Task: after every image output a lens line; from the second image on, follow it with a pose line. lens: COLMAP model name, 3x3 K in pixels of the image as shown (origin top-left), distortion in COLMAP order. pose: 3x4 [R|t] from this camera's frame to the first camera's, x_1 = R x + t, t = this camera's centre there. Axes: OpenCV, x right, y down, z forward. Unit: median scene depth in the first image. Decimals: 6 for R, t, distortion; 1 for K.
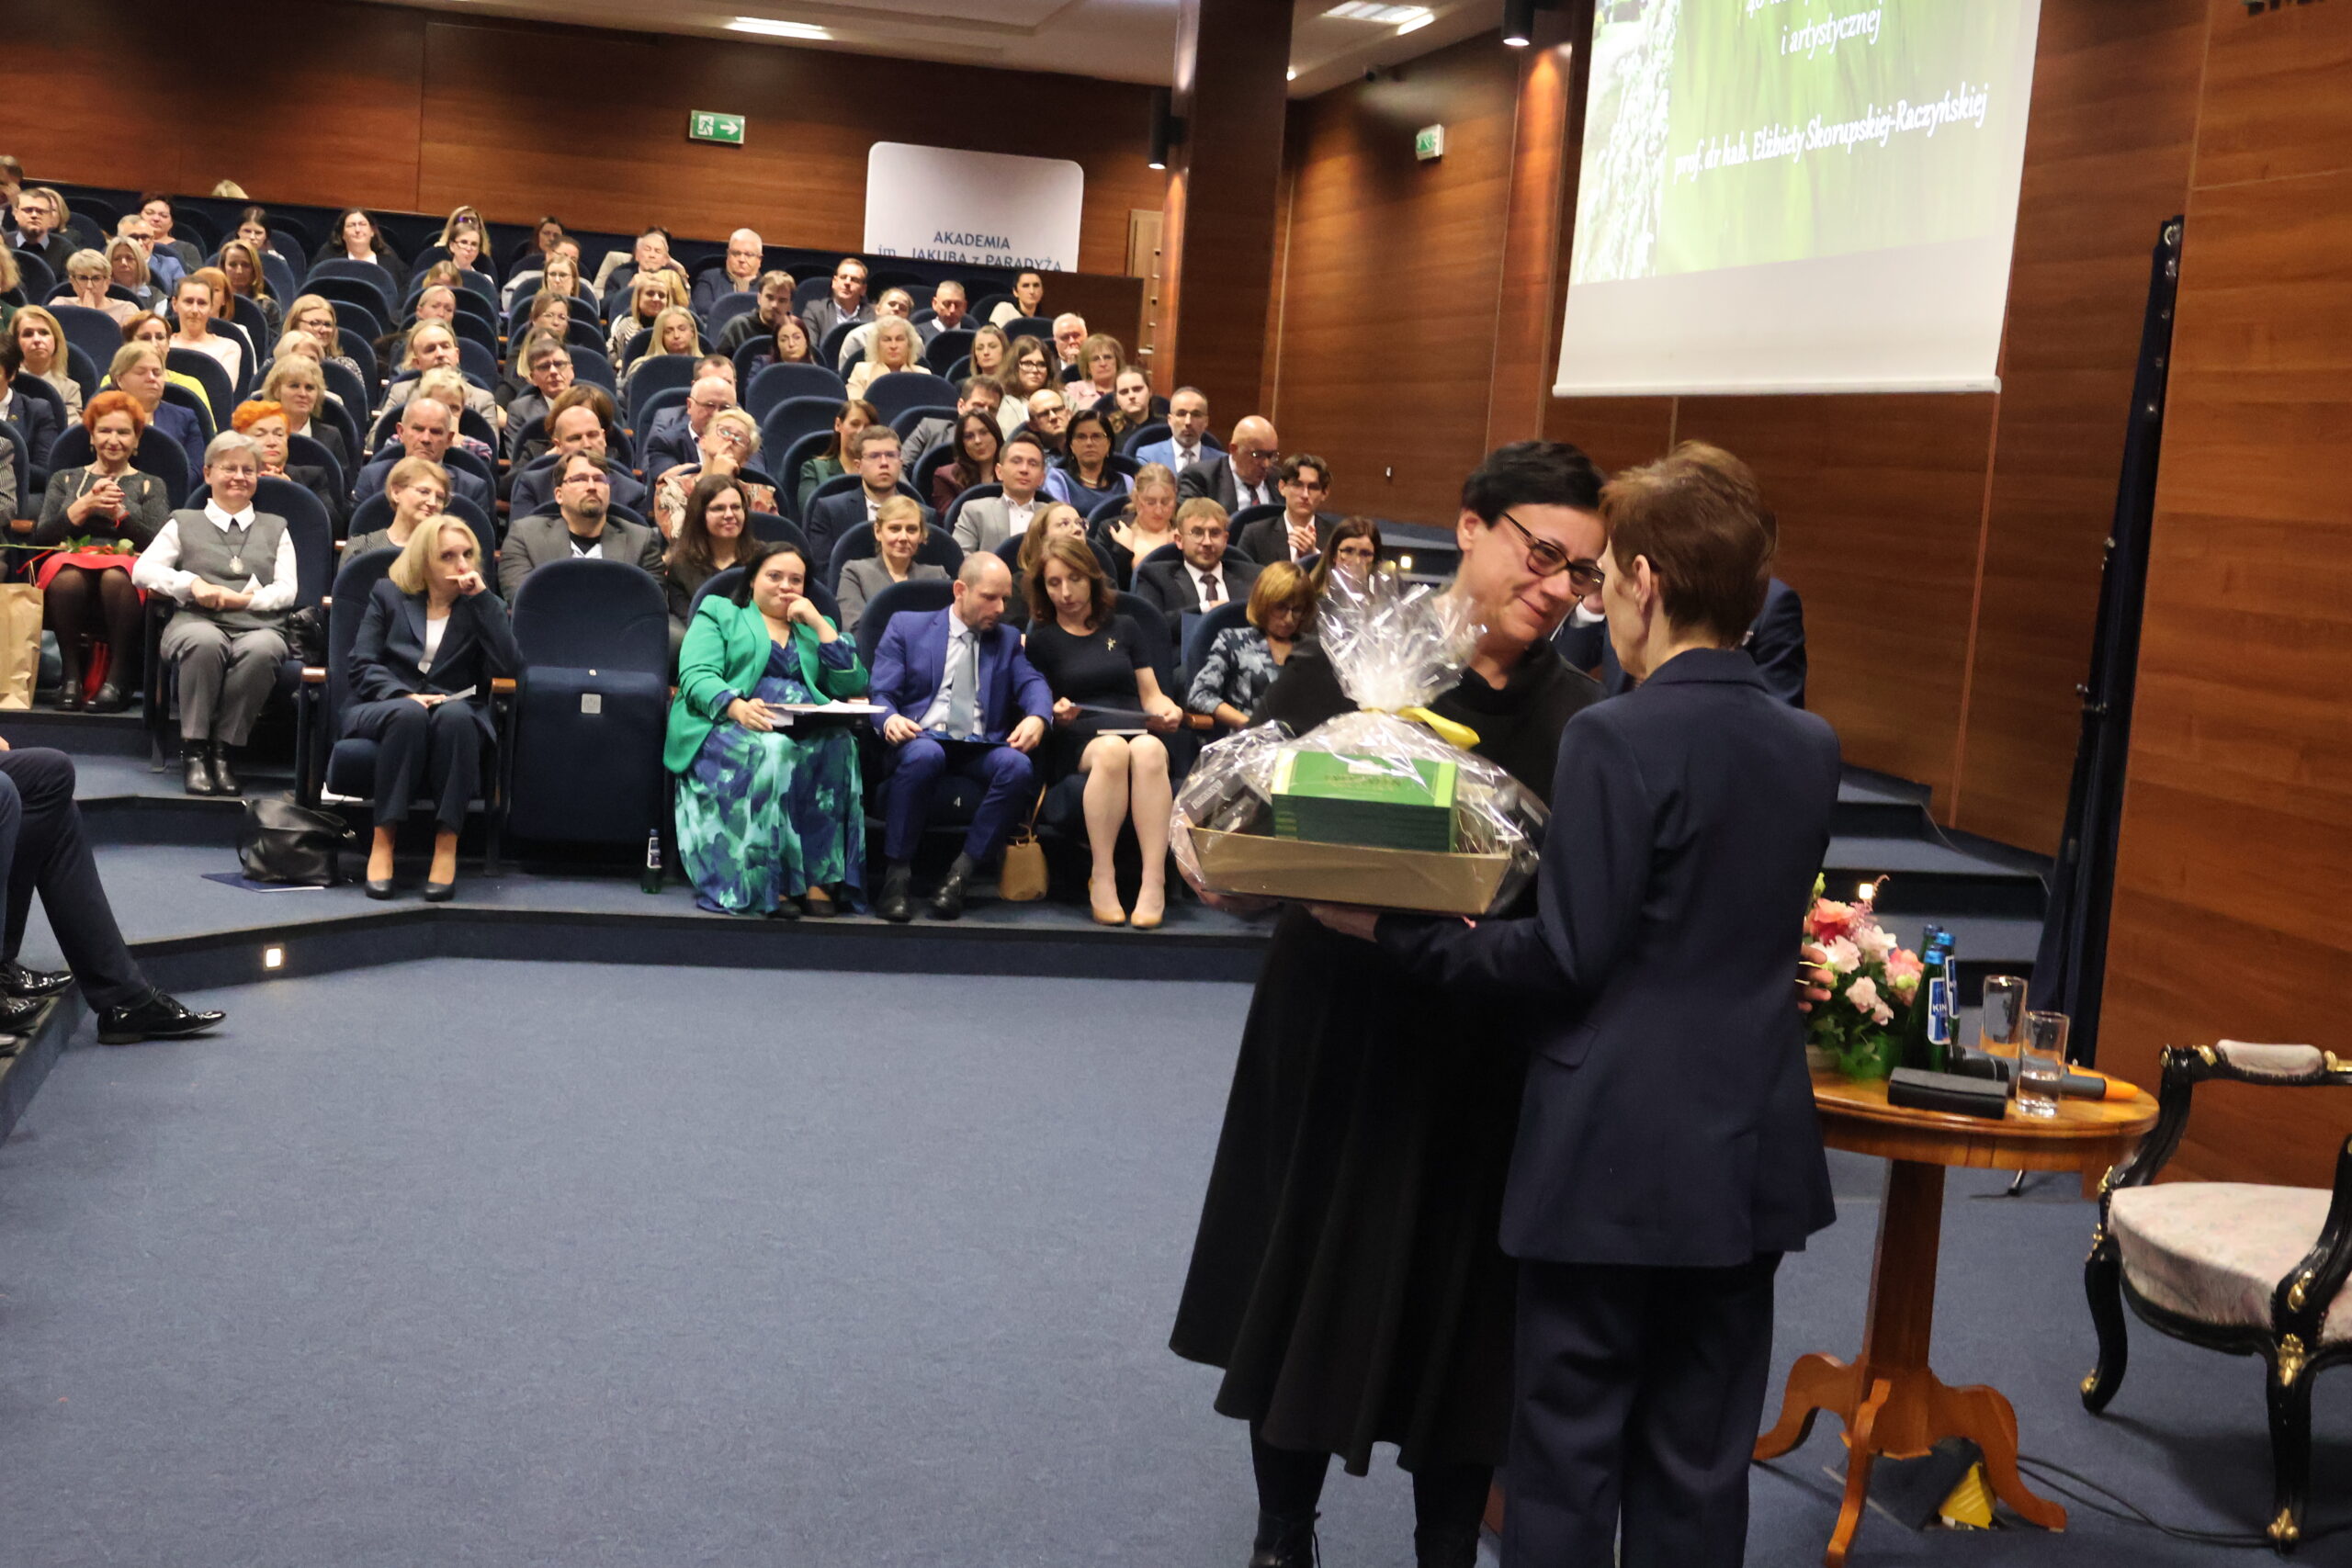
lens RADIAL K [[2955.9, 0, 1179.6], [0, 2955.9, 788.5], [0, 0, 1]] dist [0.005388, 0.000000]
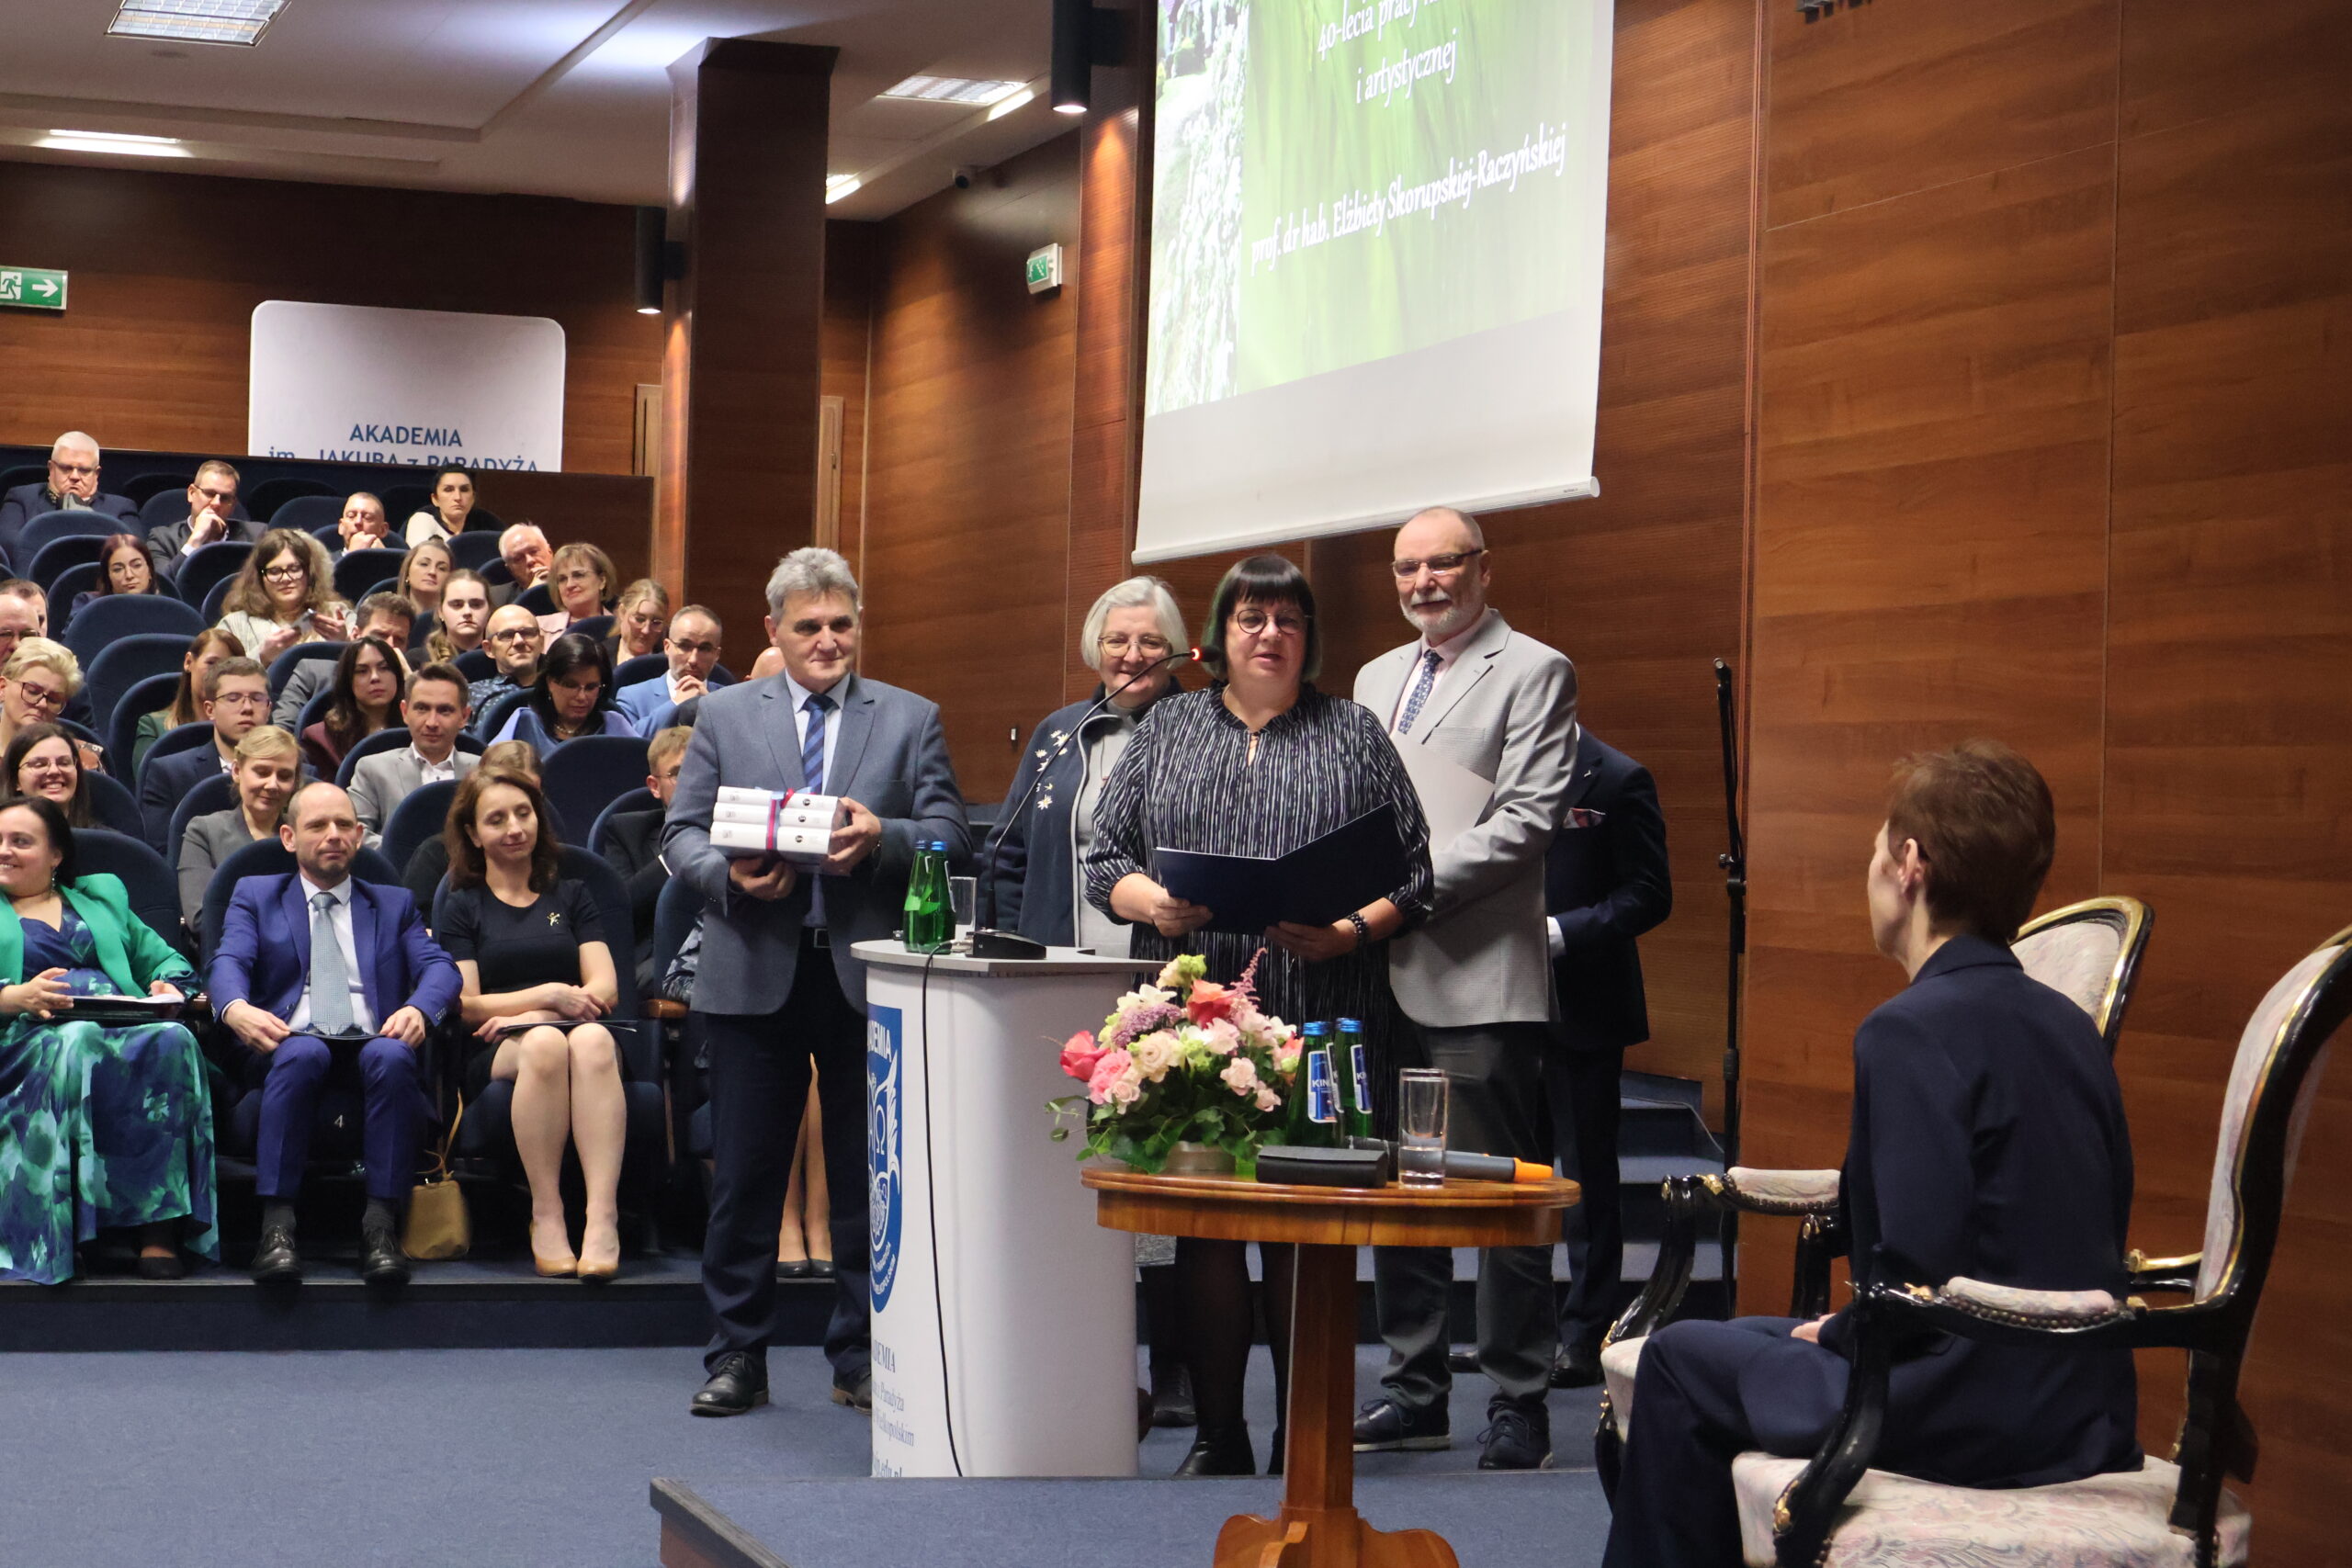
lens RADIAL K [[4675.8, 0, 1161.5], [0, 4675.8, 781.3], [0, 0, 1]] dist [0.015517, 0.000000]
pose [[0.996321, -0.043952, 0.073566, 0.048455], [0.052205, 0.992072, -0.114314, 0.064771], [-0.067958, 0.117734, 0.990717, -0.191768]]
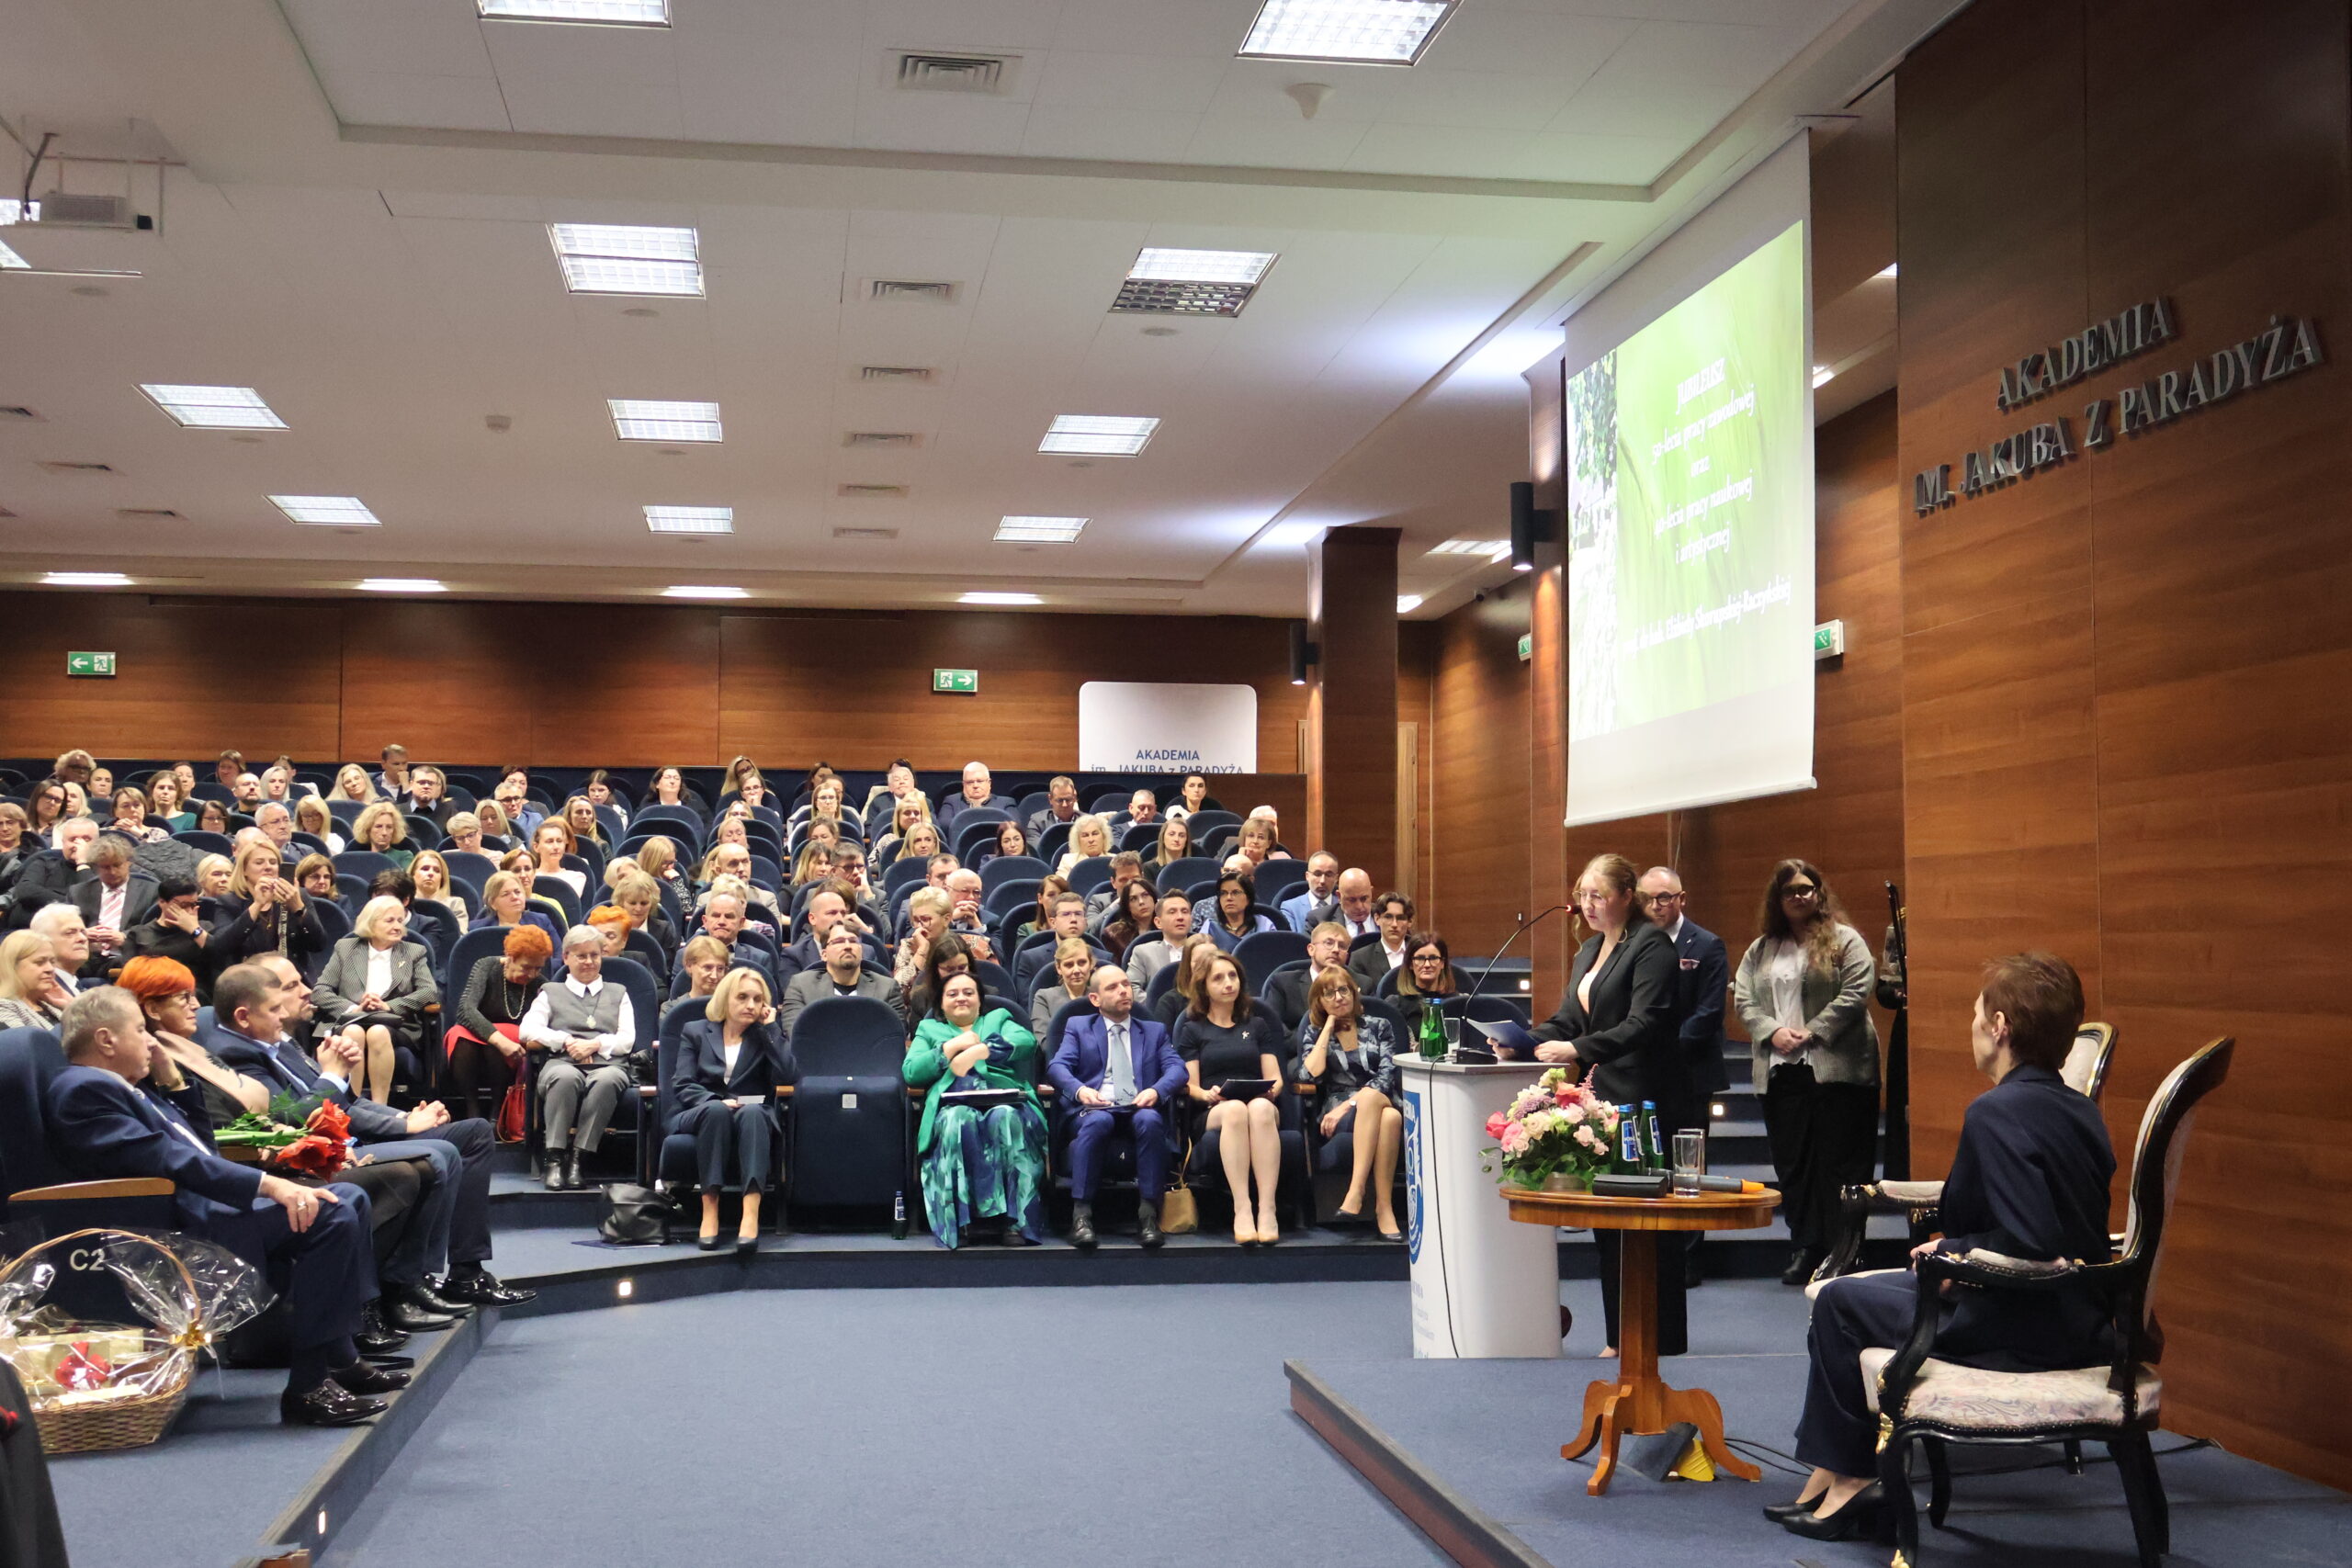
lens RADIAL K [[2775.2, 0, 1175.0], [0, 2775.2, 786.4], [0, 0, 1]] dist [0.022759, 0.000000]
pose [[0.993236, -0.075941, -0.087832, 0.071102], [0.059556, 0.982574, -0.176070, 0.062241], [0.099672, 0.169648, 0.980451, -0.253300]]
